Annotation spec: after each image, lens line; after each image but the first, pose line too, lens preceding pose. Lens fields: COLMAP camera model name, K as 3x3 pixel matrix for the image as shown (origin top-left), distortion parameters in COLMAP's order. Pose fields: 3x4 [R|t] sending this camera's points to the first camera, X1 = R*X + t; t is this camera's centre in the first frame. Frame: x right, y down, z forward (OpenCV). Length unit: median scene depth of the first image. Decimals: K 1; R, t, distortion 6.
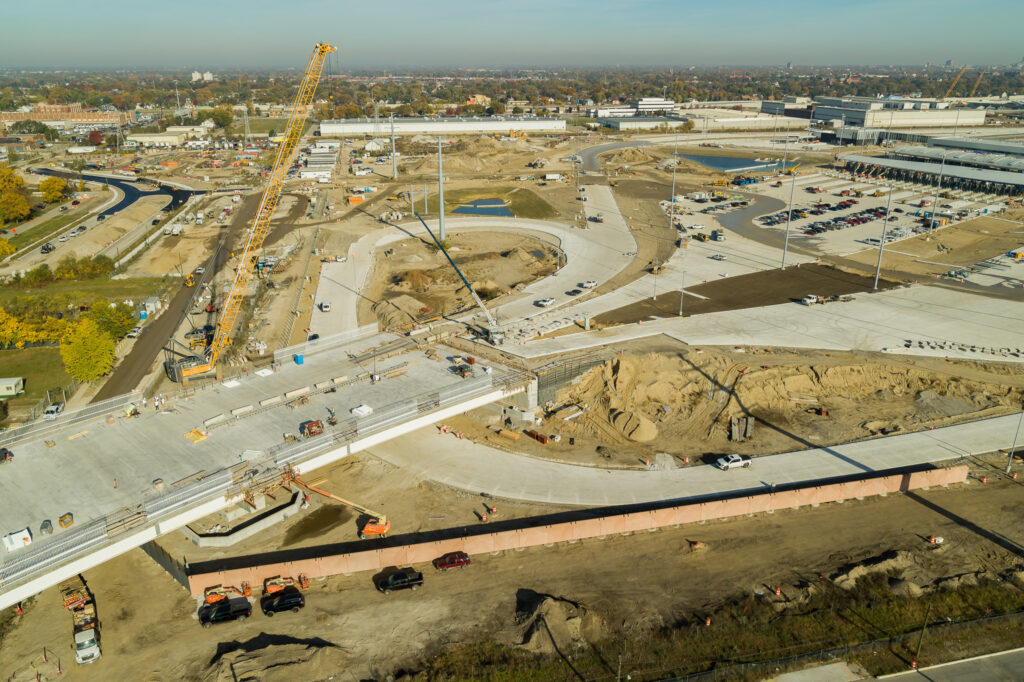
lens RADIAL K [[701.6, 0, 511.6], [0, 701.6, 342.5], [0, 0, 1]] dist [0.006493, -0.000363]
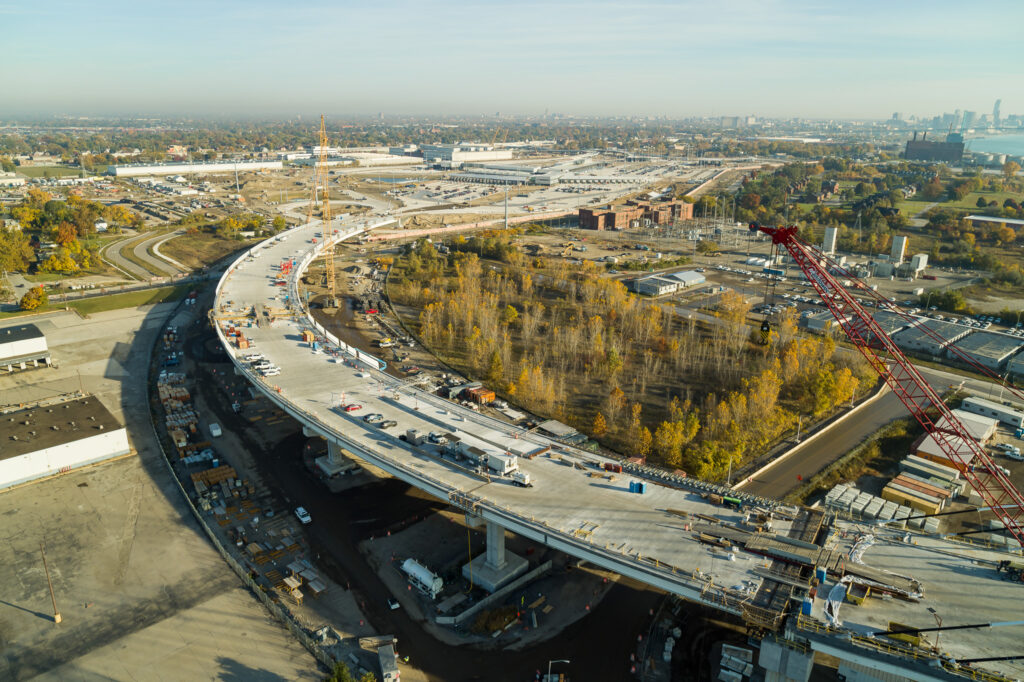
lens RADIAL K [[701.6, 0, 512.6], [0, 701.6, 341.2], [0, 0, 1]] dist [0.006493, -0.000363]
pose [[0.857826, -0.152613, 0.490758, -0.252919], [0.181381, 0.983349, -0.011251, 0.153992], [-0.480869, 0.098665, 0.871223, -0.469431]]
